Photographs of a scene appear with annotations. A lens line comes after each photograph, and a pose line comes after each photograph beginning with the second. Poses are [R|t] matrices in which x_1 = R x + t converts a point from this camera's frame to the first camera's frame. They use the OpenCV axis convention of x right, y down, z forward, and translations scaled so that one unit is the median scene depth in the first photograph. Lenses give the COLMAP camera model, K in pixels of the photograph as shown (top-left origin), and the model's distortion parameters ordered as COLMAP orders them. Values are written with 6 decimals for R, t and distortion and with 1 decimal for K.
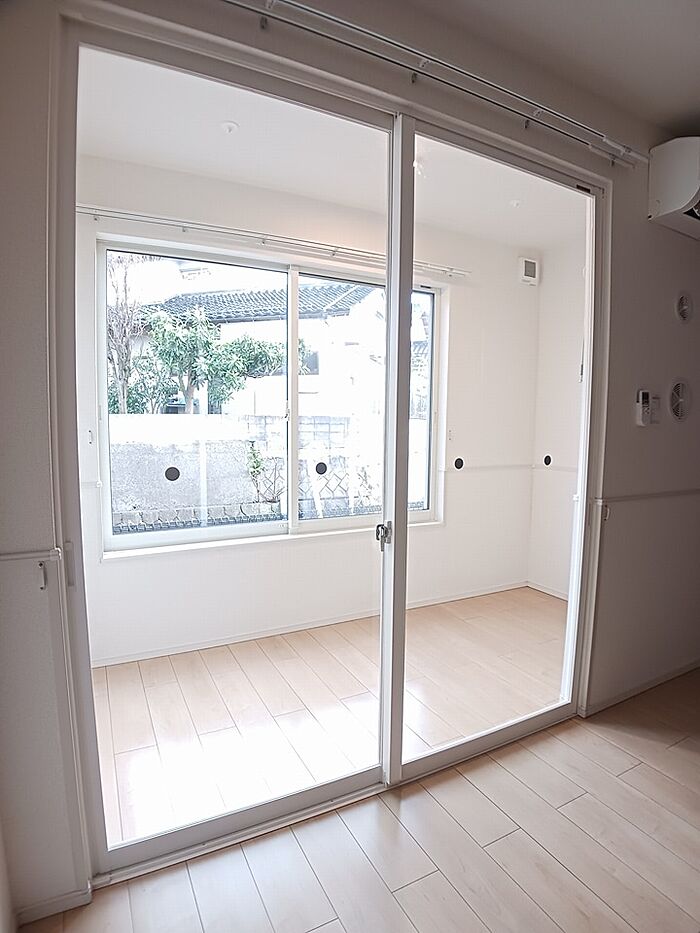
lens RADIAL K [[506.3, 0, 349.2], [0, 506.3, 468.6], [0, 0, 1]] dist [-0.066785, 0.001069]
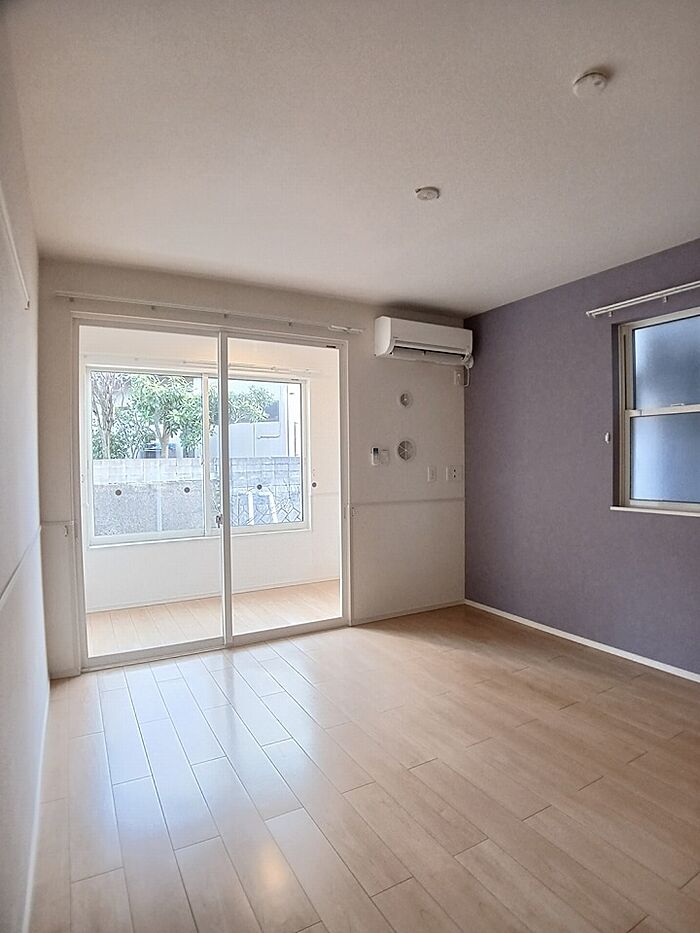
lens RADIAL K [[506.3, 0, 351.7], [0, 506.3, 466.9], [0, 0, 1]] dist [-0.066785, 0.001069]
pose [[0.999252, -0.024042, 0.030284, 0.076322], [0.026318, 0.996673, -0.077142, 0.011177], [-0.028328, 0.077882, 0.996560, -0.157288]]
